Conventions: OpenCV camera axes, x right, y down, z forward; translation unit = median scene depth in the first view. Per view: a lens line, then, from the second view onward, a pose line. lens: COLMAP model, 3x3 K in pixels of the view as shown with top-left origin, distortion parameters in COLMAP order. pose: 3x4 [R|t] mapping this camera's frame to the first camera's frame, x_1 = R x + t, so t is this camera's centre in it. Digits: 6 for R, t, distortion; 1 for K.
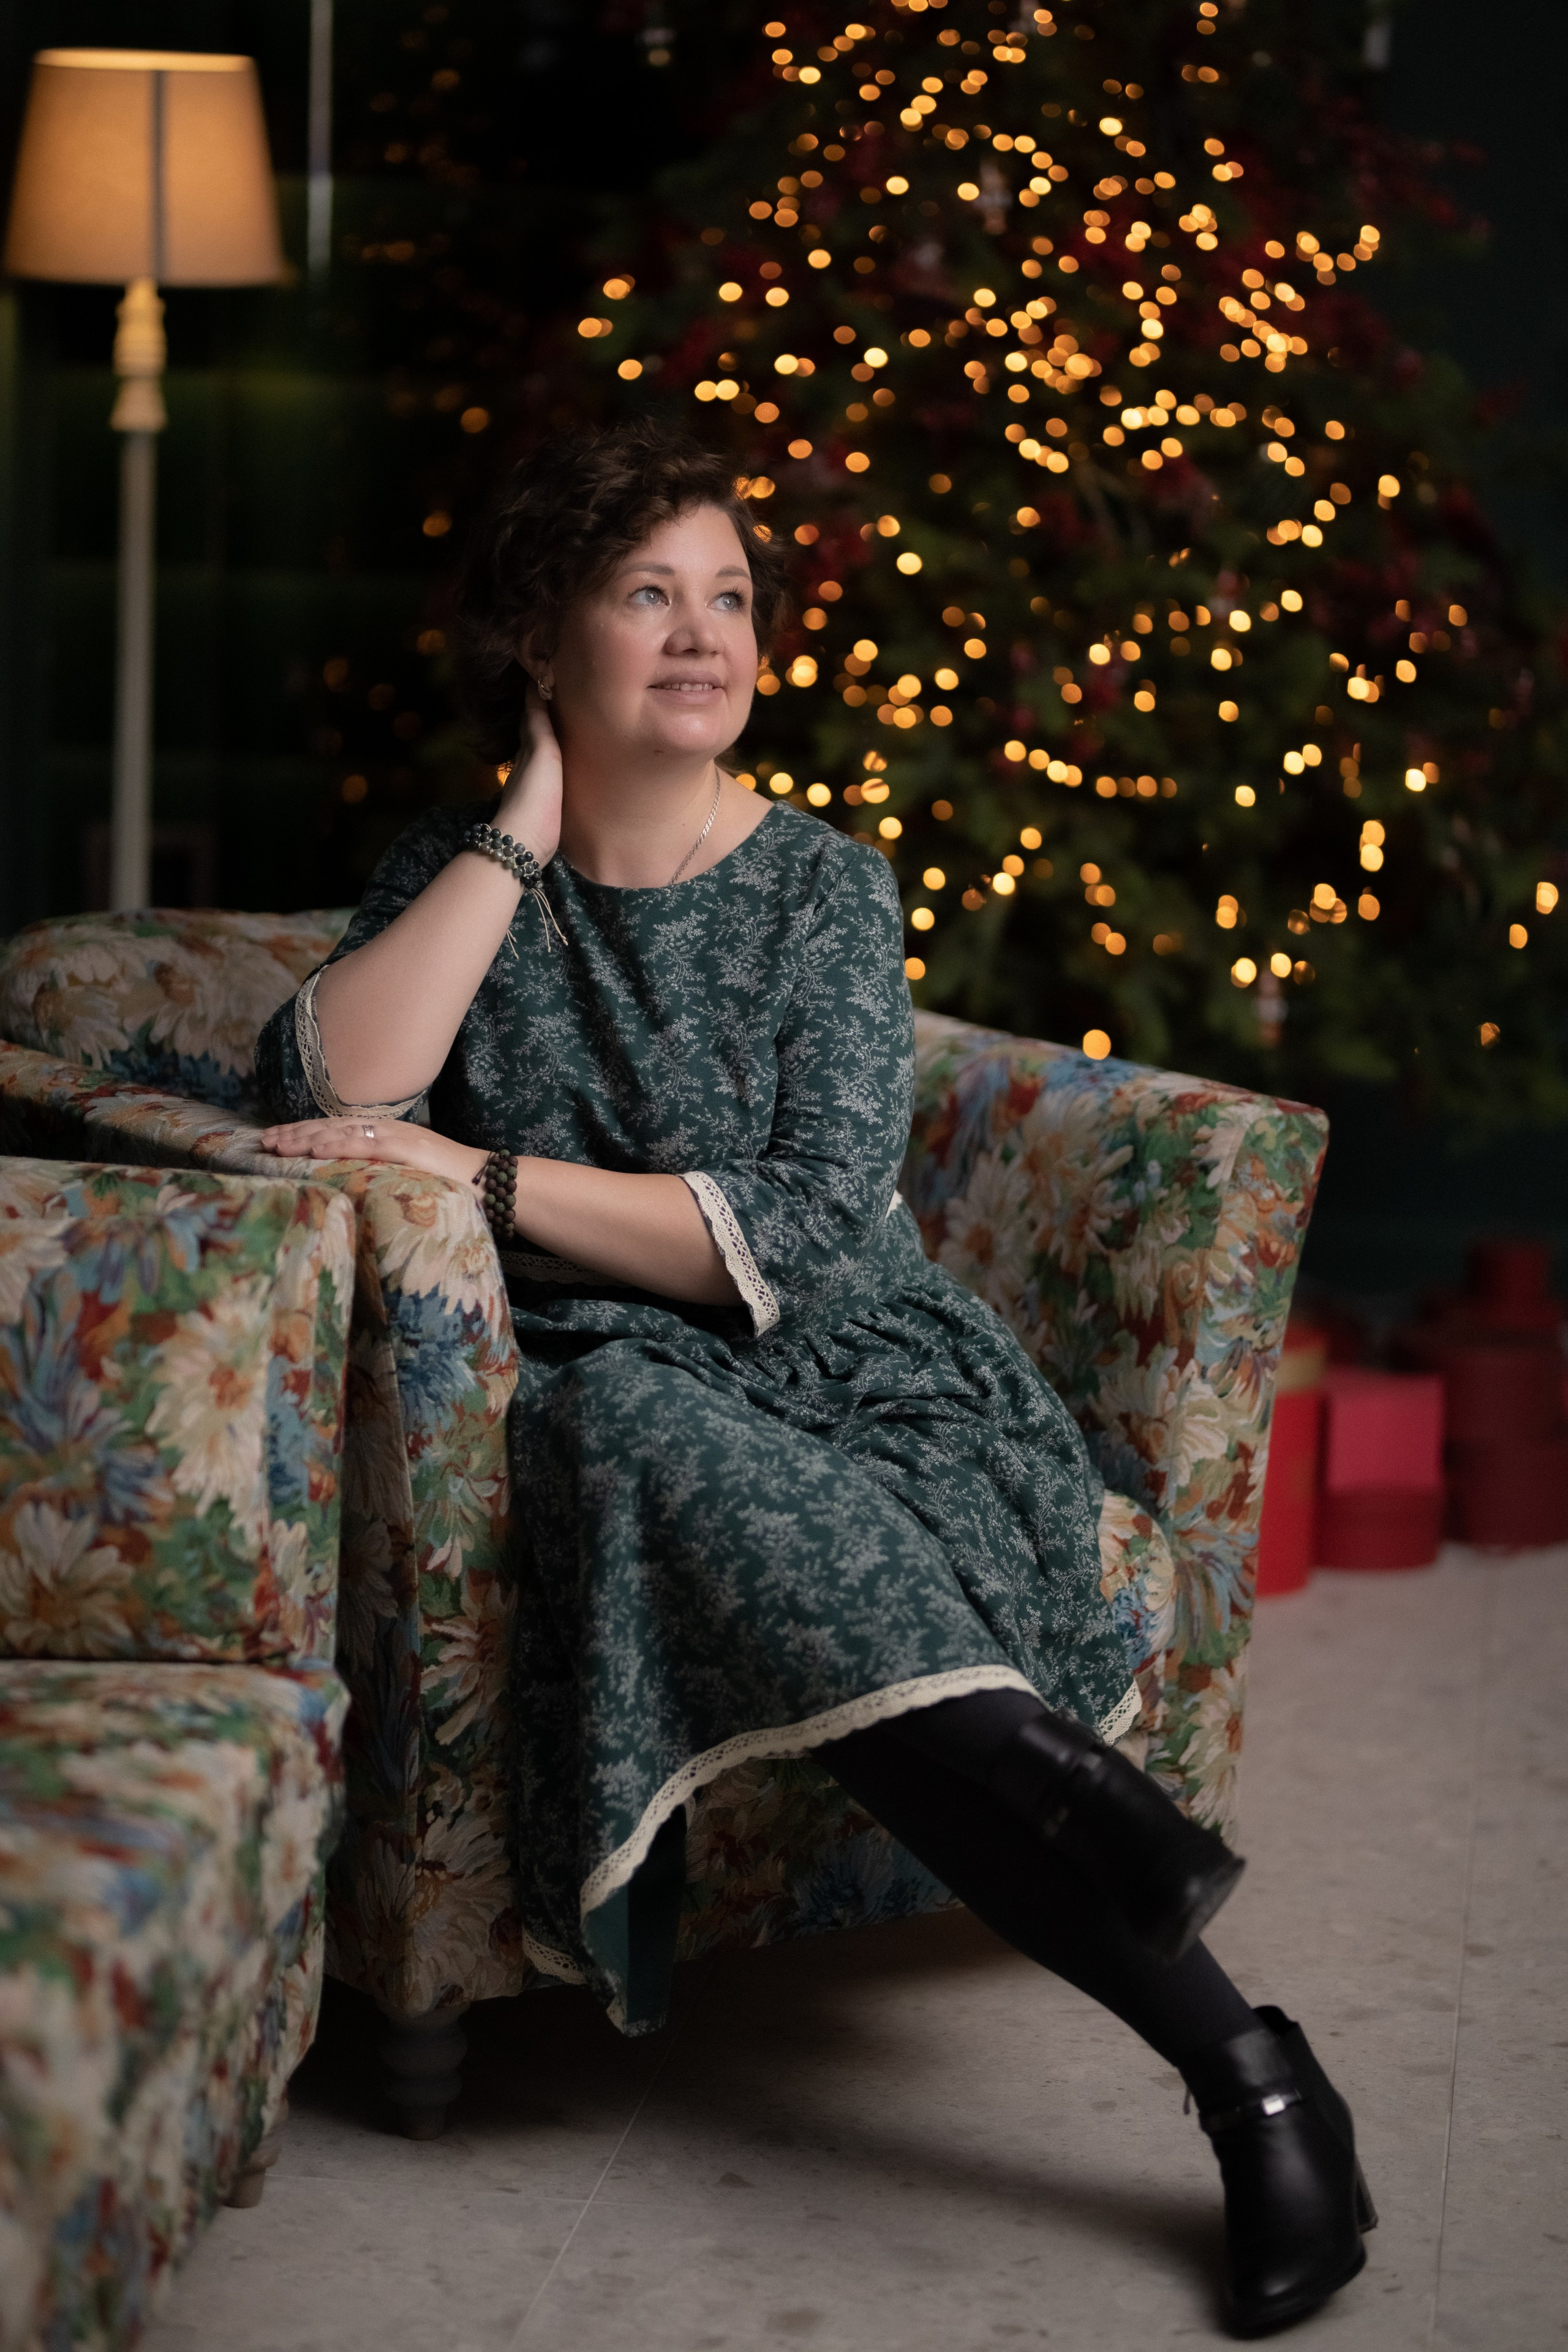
lens RADIAL K [[5607.8, 0, 781.0], [0, 5607.8, 1188.4], [0, 0, 1]] dist [-0.004244, -0.486401]
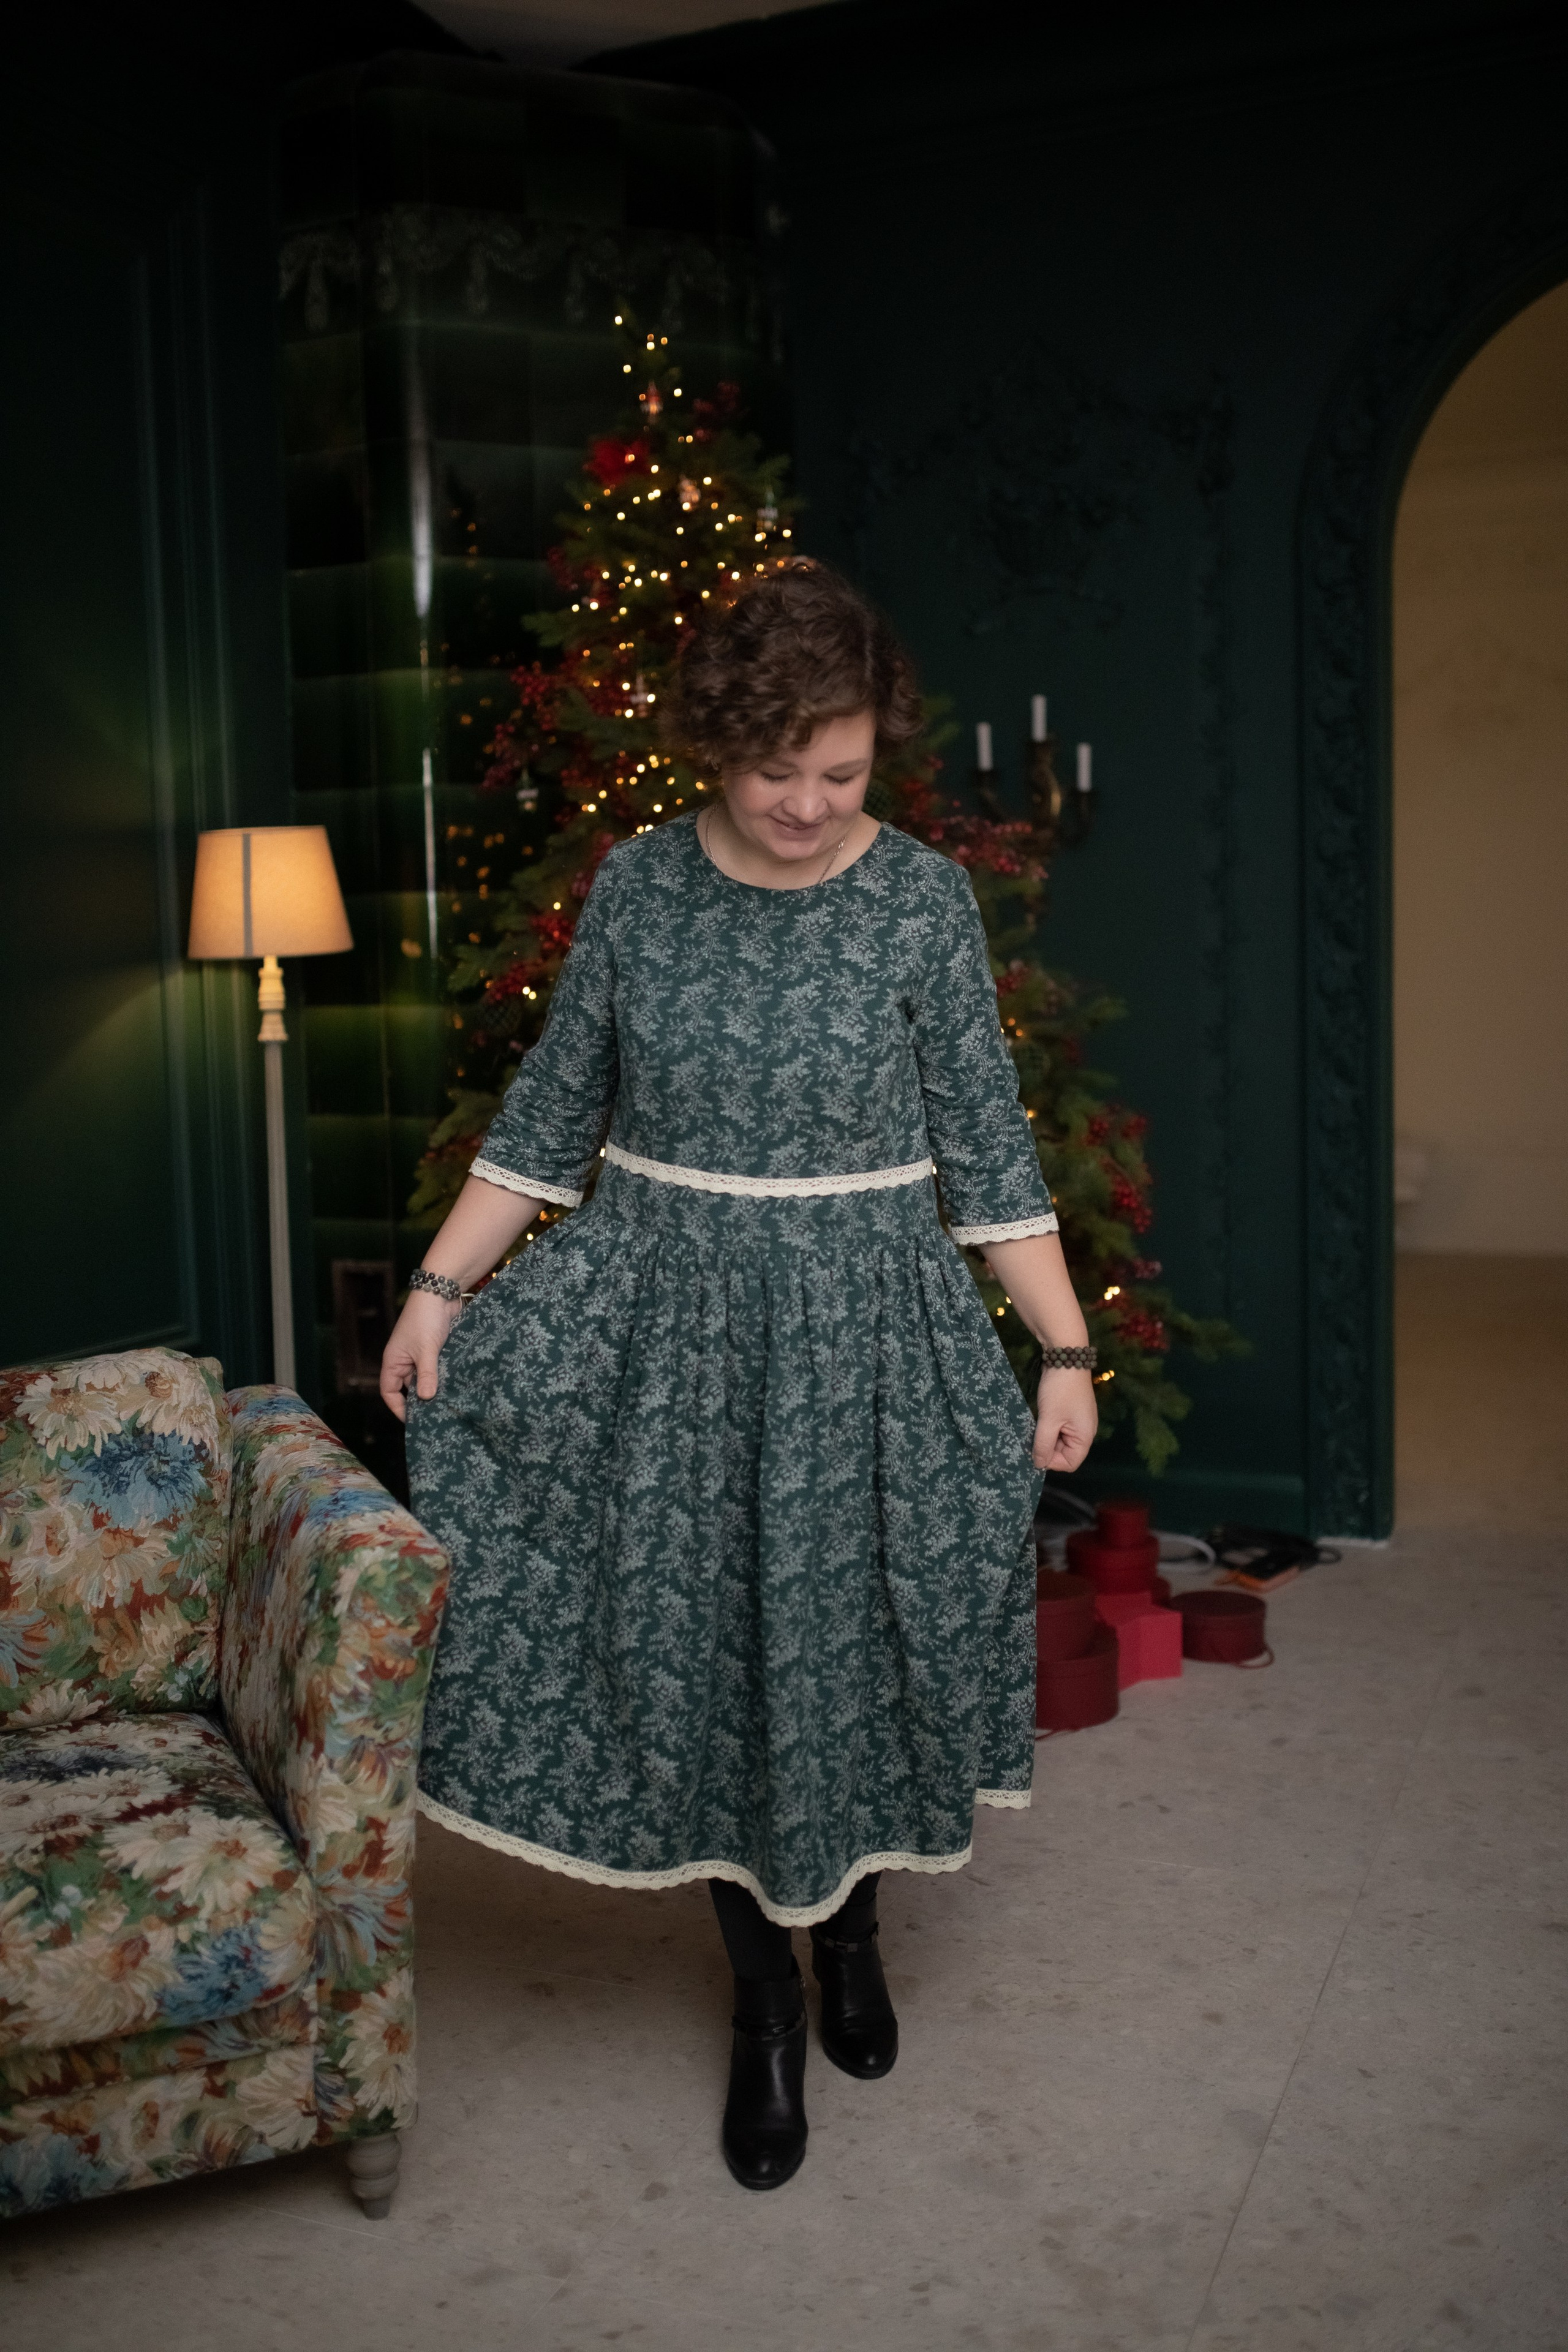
lens RADIAL K [[2244.8, 0, 781.2], [0, 2244.8, 1174.2], [0, 0, 1]] dist [-0.060709, 0.095464]
pose [[0.964197, -0.031526, -0.263308, 0.326583], [0.014344, 0.997655, -0.066923, -0.068197], [0.264800, 0.060750, 0.962388, 0.561936]]
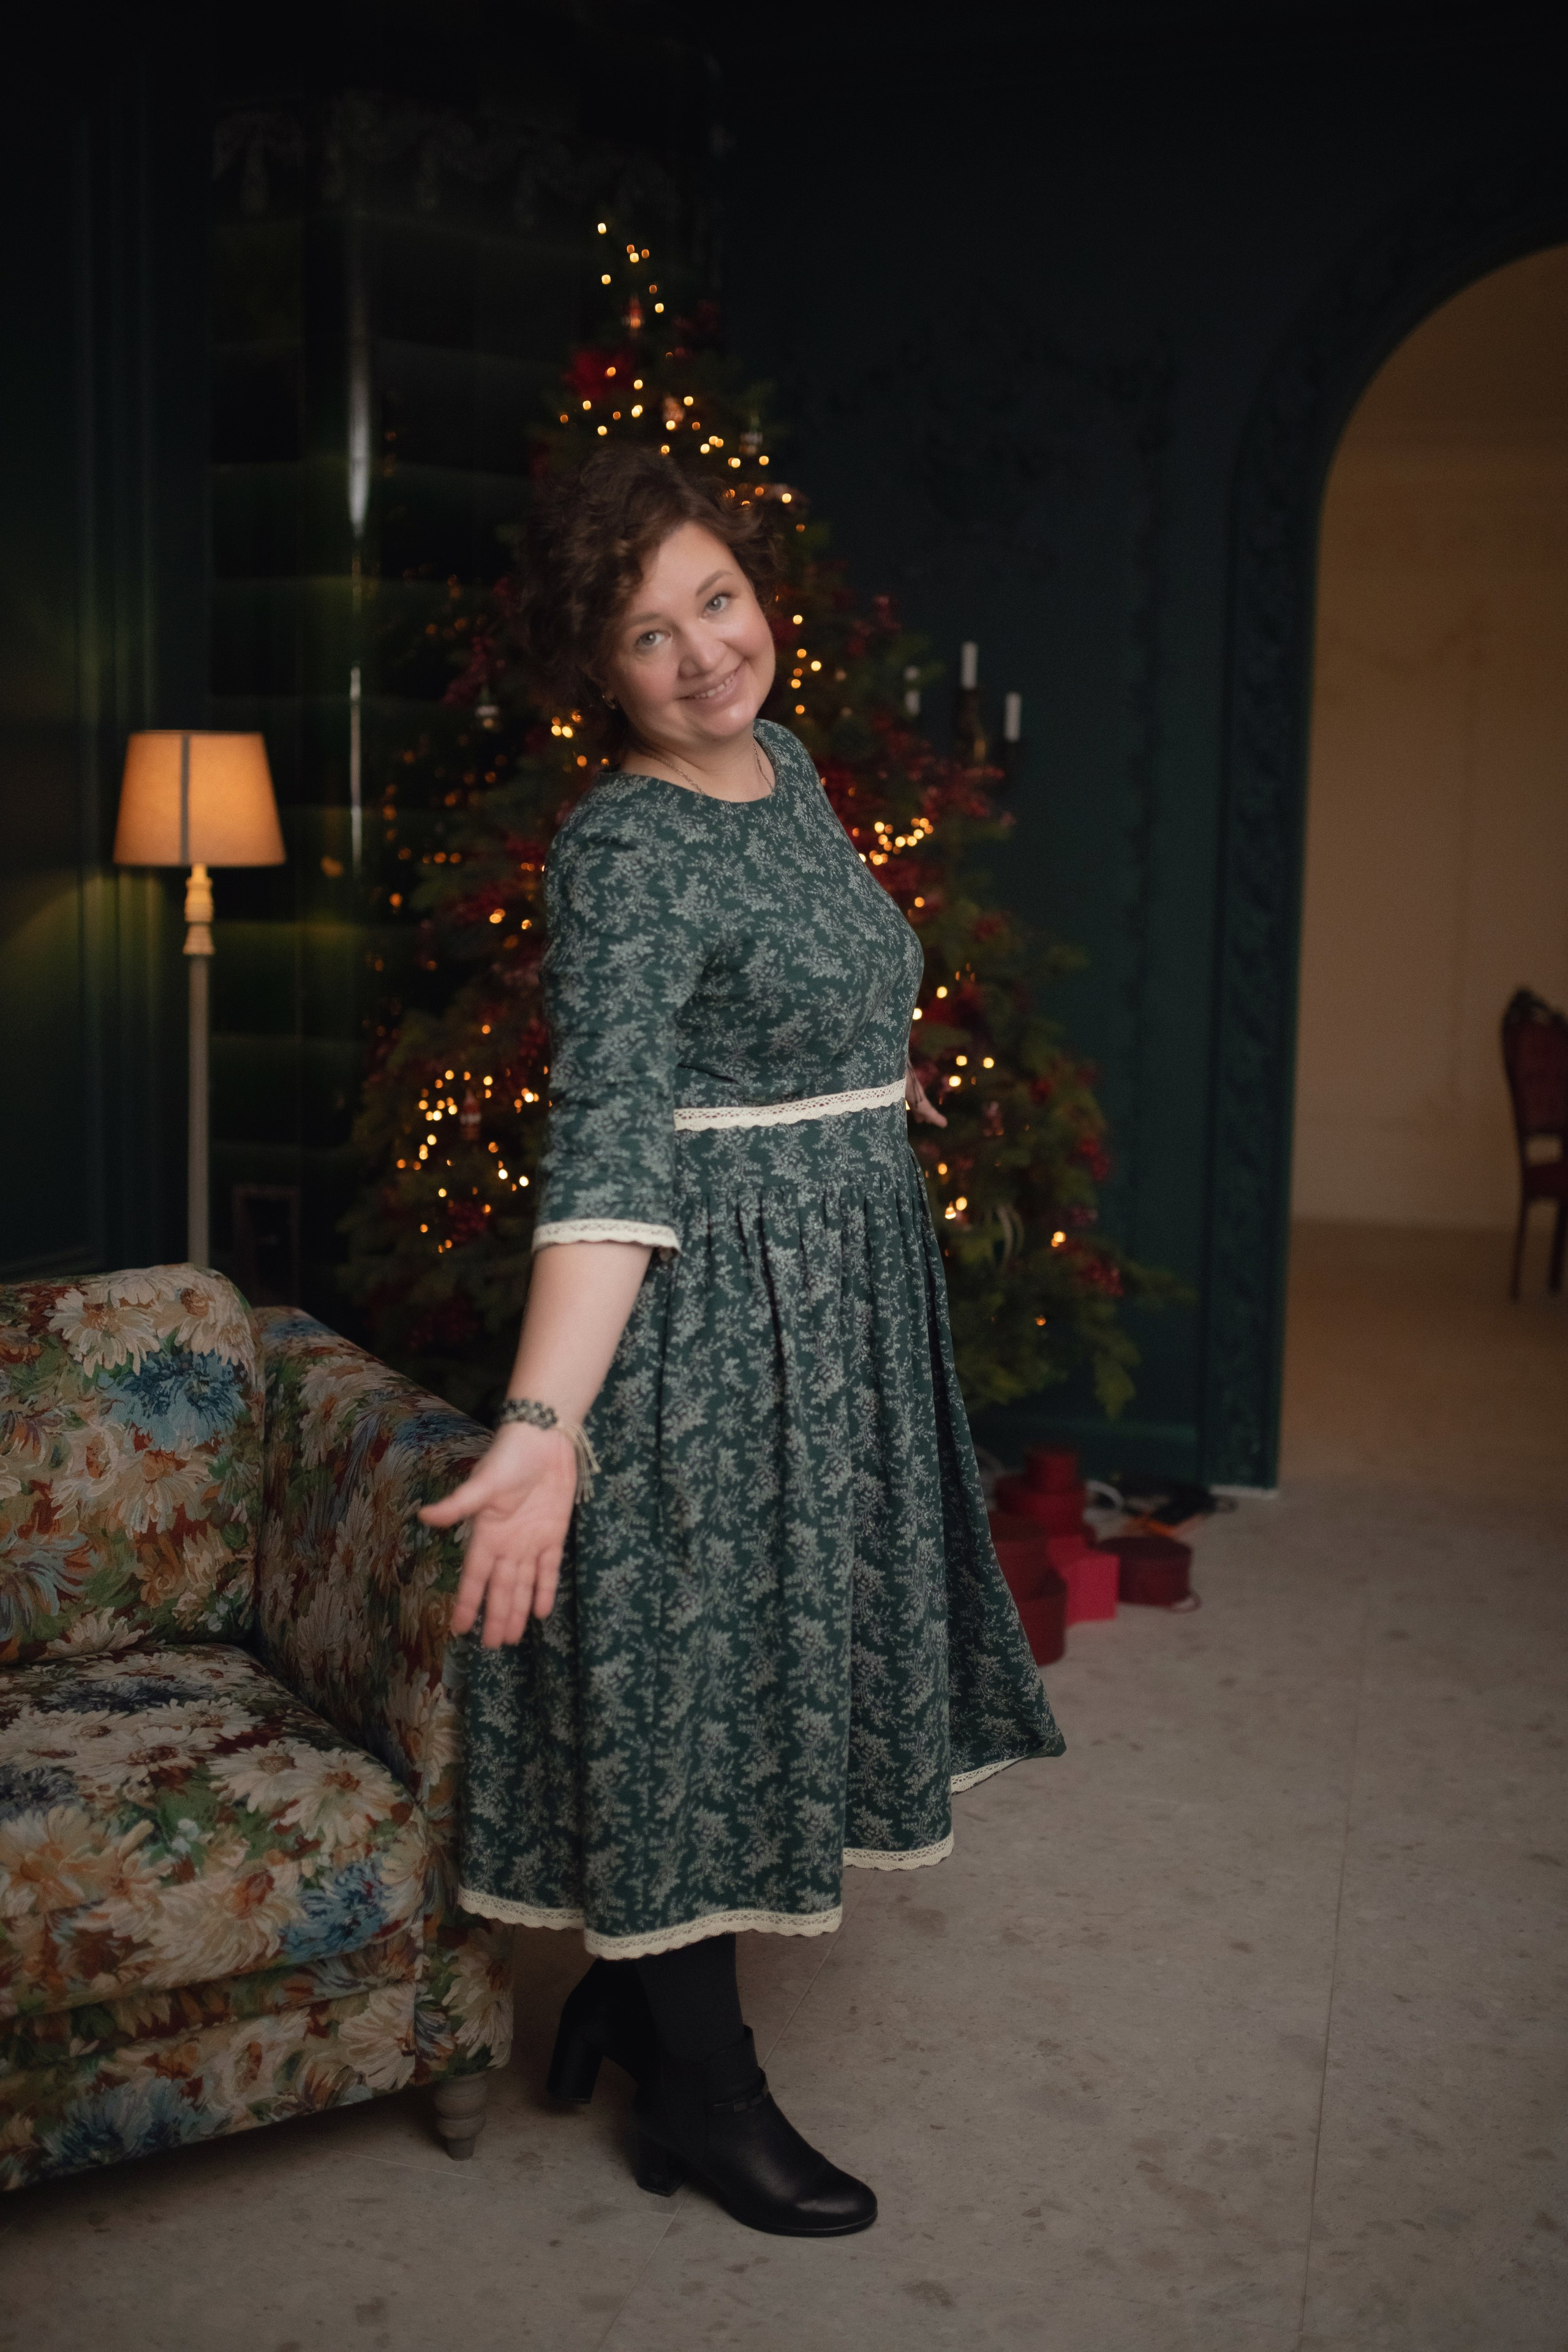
lens RADIAL K [[2247.3, 0, 778.9], [0, 2247.3, 1173.6], [0, 0, 1]] dist [-0.058709, 0.090874]
pose [[0.989741, 0.005096, -0.142780, 0.227229], [-0.011781, 0.998871, -0.046011, -0.062057], [0.142384, 0.047221, 0.988684, 0.549115]]
